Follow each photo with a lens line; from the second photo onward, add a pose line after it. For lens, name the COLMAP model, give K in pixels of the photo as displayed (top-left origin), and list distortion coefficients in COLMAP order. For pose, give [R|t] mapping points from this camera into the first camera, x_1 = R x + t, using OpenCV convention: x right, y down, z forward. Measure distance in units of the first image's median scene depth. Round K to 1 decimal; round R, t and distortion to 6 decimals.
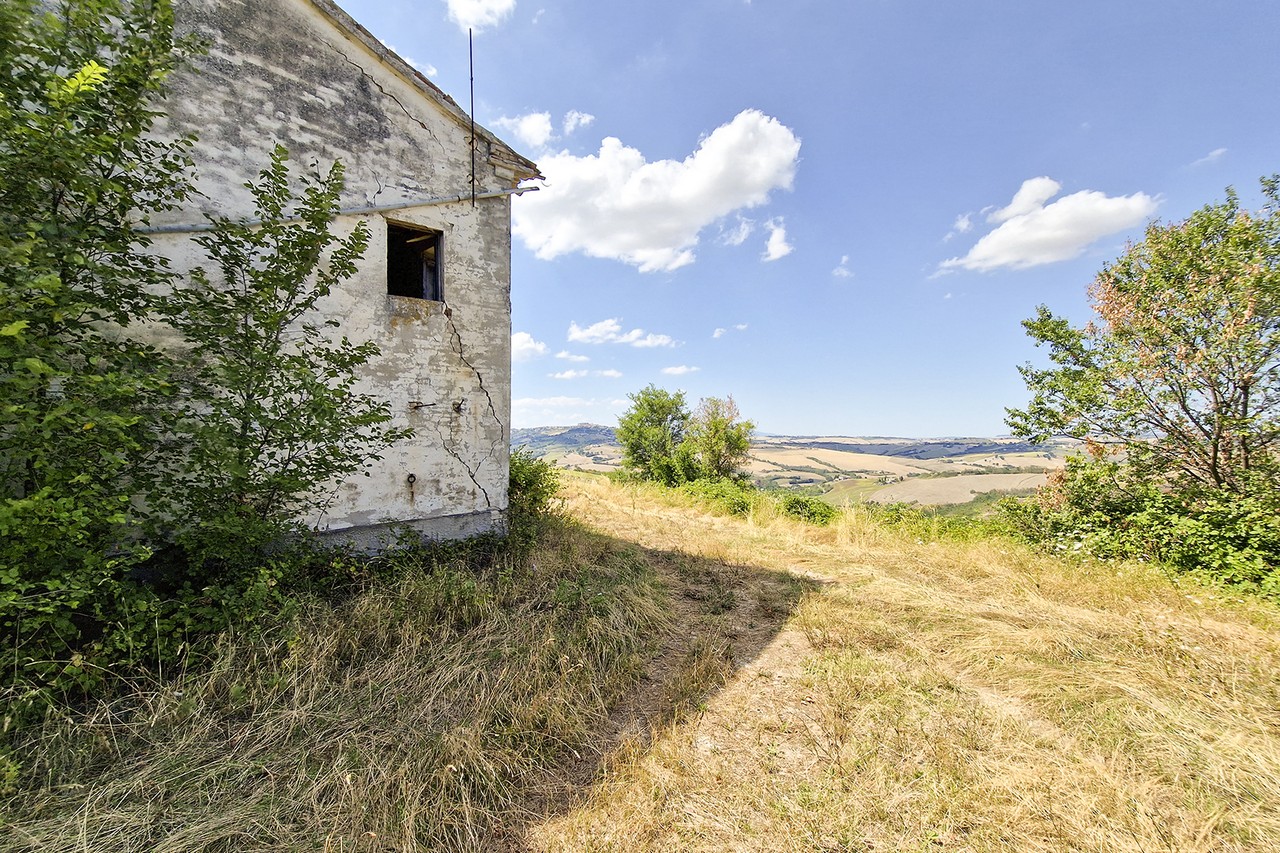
lens RADIAL K [[491.9, 0, 627.7], [0, 491.9, 424.6], [0, 0, 1]] dist [0.001548, 0.000677]
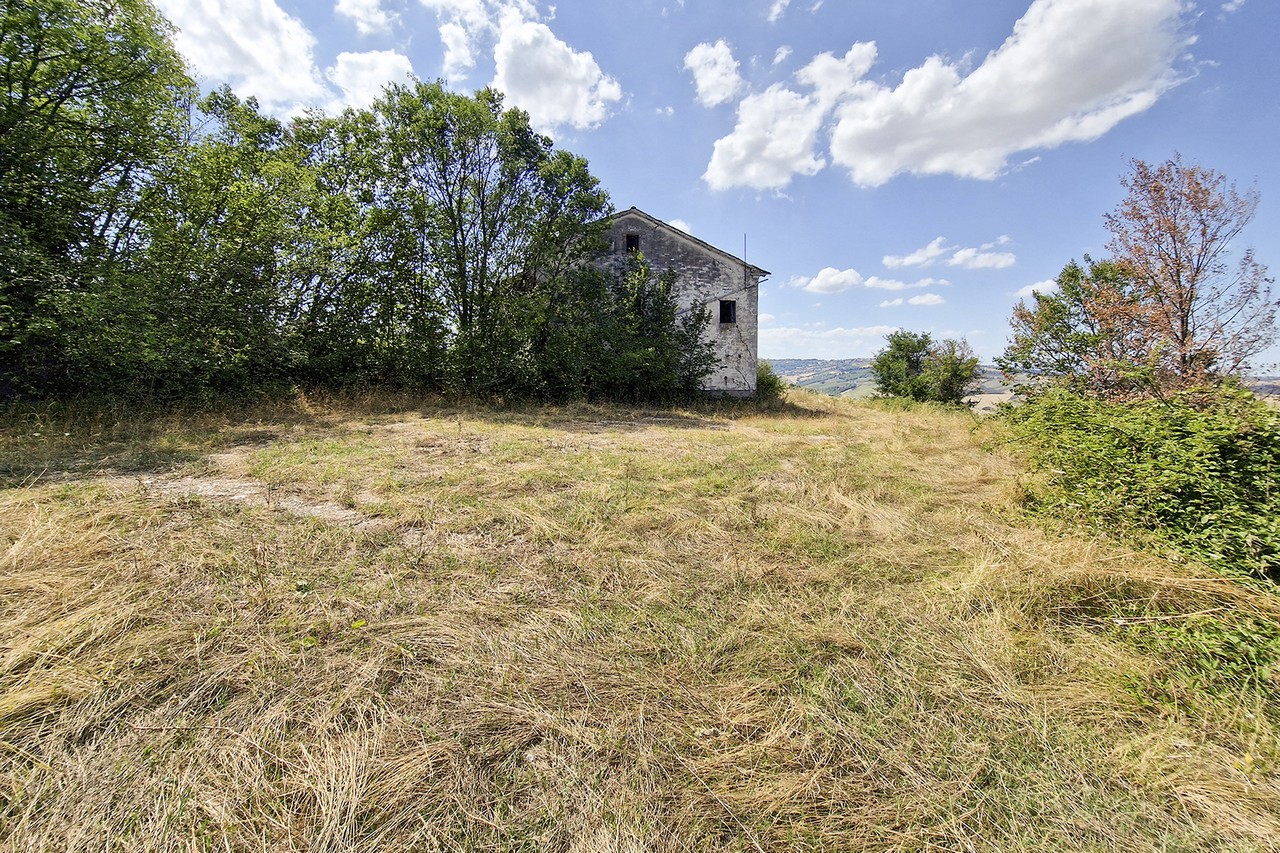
lens RADIAL K [[491.9, 0, 635.1], [0, 491.9, 419.6], [0, 0, 1]] dist [0.001548, 0.000677]
pose [[0.830172, 0.053036, -0.554979, 0.893402], [0.012209, 0.993497, 0.113205, 0.004455], [0.557374, -0.100756, 0.824125, -2.070038]]
